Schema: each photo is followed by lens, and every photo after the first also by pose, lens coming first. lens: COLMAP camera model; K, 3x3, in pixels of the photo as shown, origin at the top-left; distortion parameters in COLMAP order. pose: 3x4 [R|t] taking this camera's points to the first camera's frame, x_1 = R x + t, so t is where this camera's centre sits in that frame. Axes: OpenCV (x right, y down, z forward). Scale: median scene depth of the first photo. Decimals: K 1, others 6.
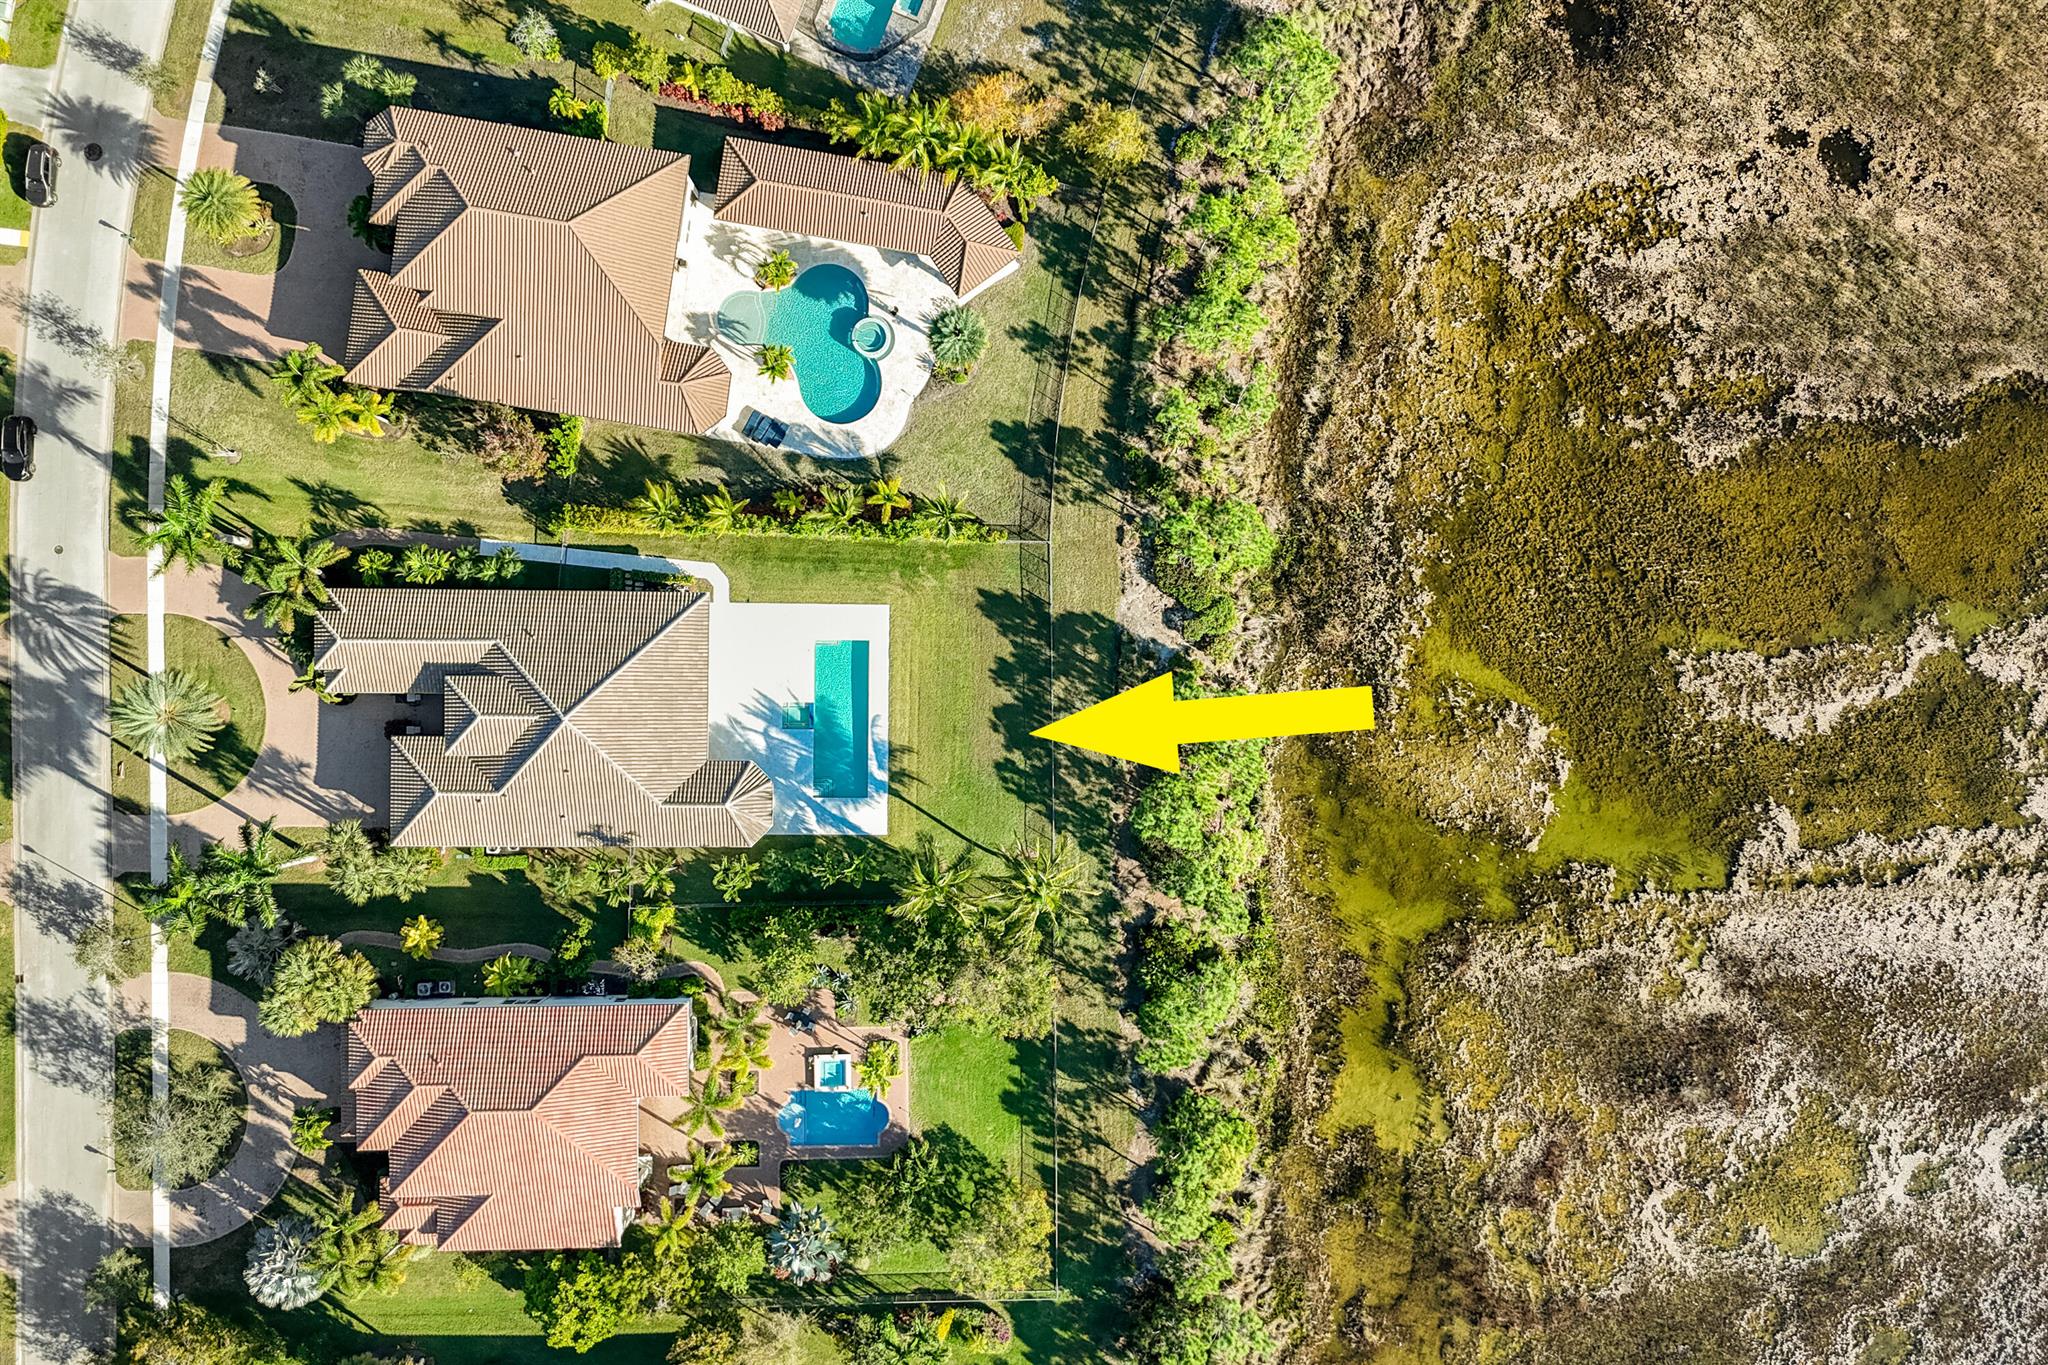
lens RADIAL K [[1482.0, 0, 1015.3], [0, 1482.0, 687.0], [0, 0, 1]] dist [0.052176, -0.040032]
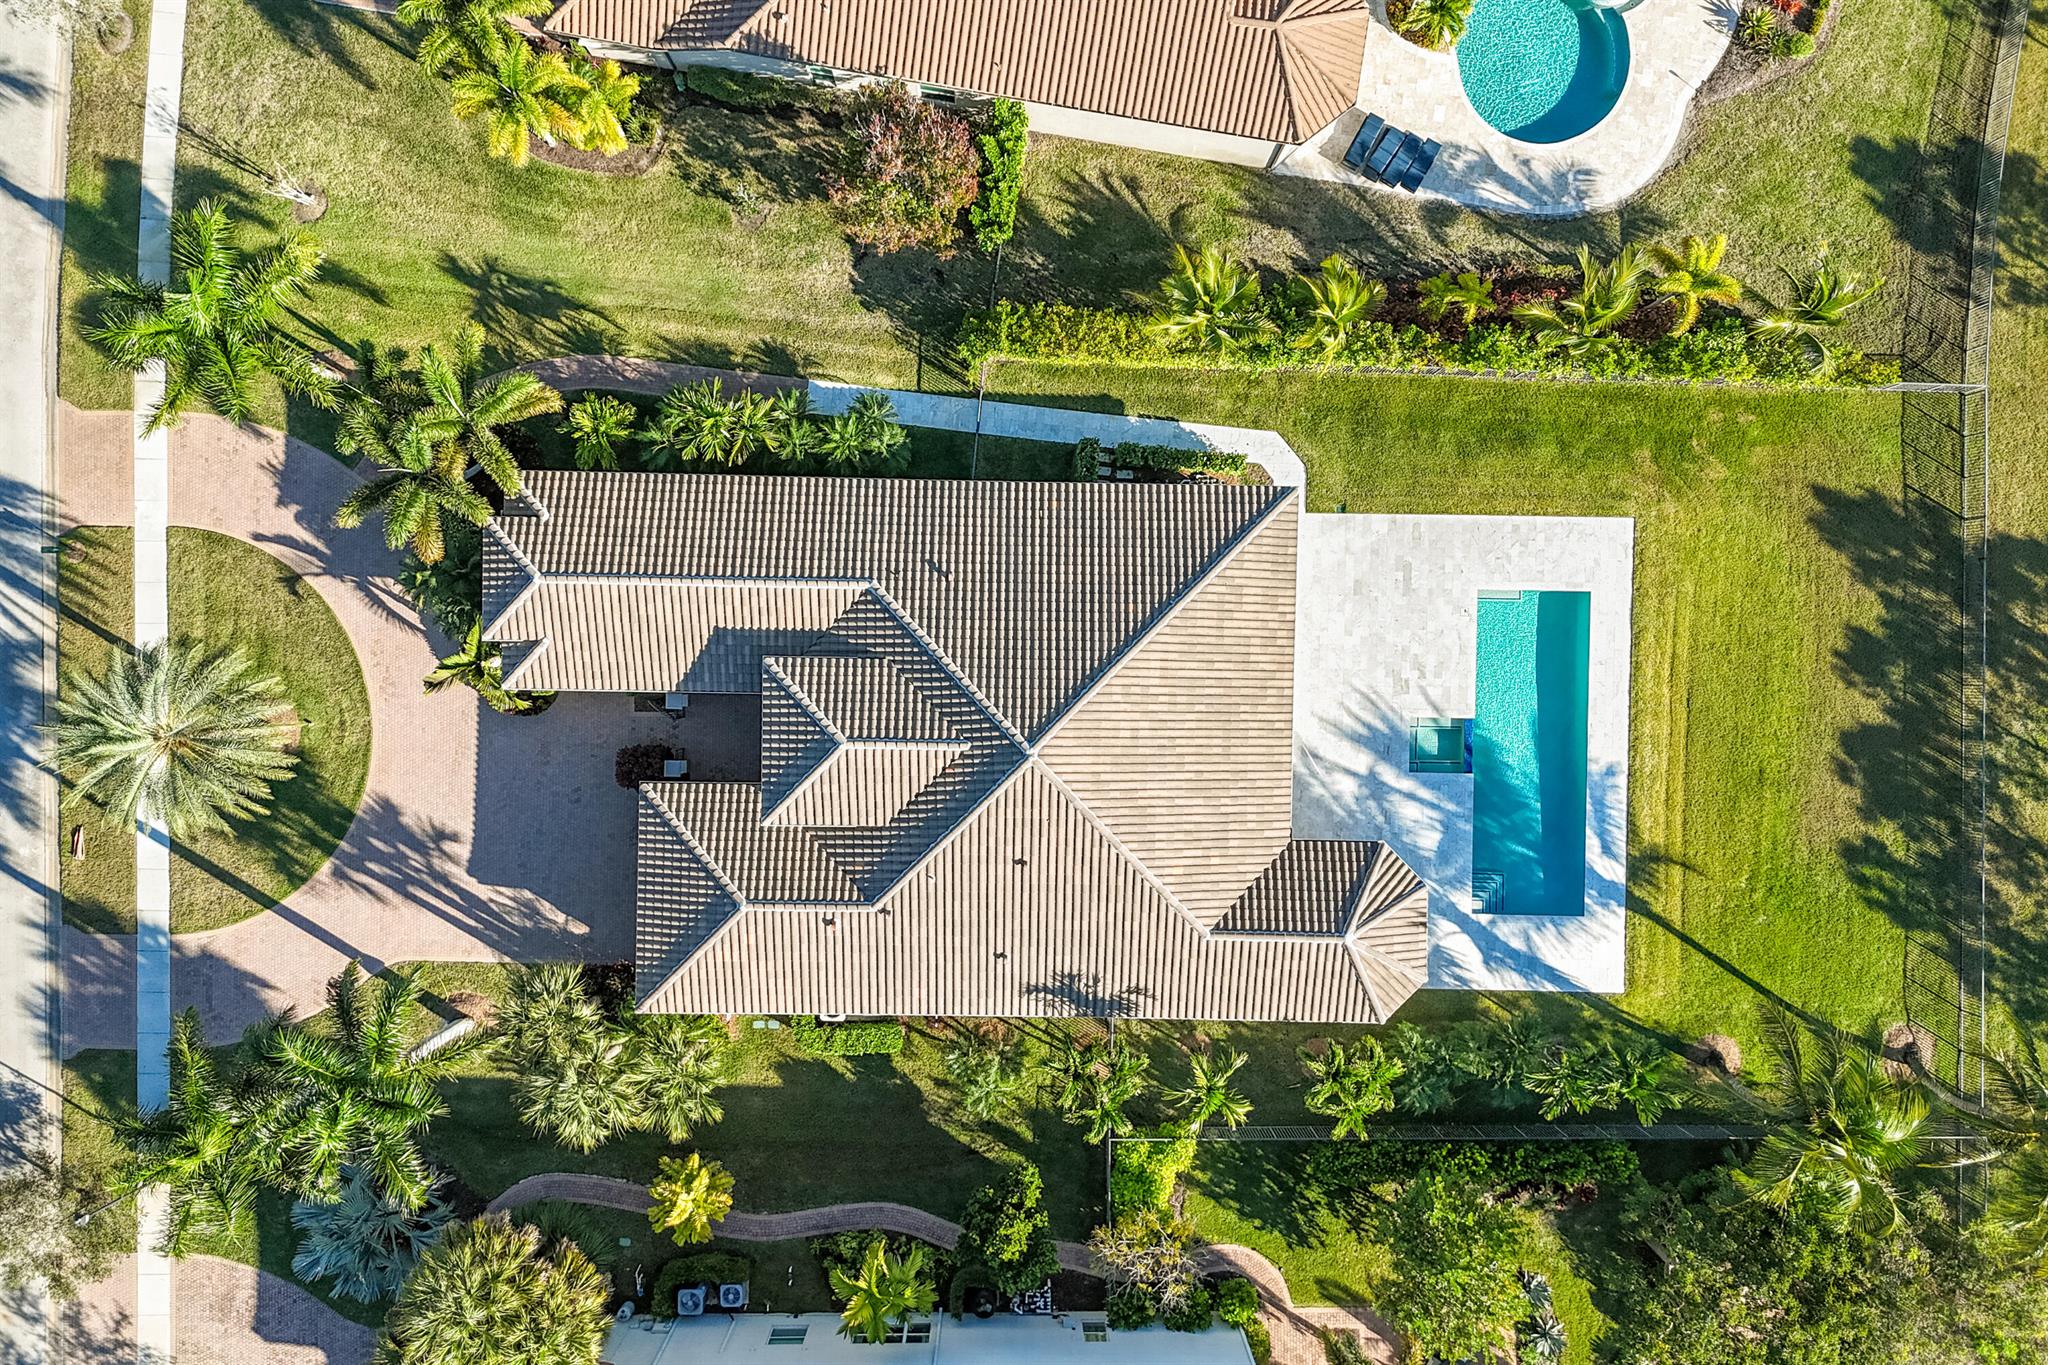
lens RADIAL K [[1545.3, 0, 1024.0], [0, 1545.3, 682.5], [0, 0, 1]] dist [0.107543, -0.123761]
pose [[0.999840, 0.008259, -0.015872, -0.278642], [-0.008248, 0.999966, 0.000741, -0.000361], [0.015878, -0.000610, 0.999874, 0.488689]]
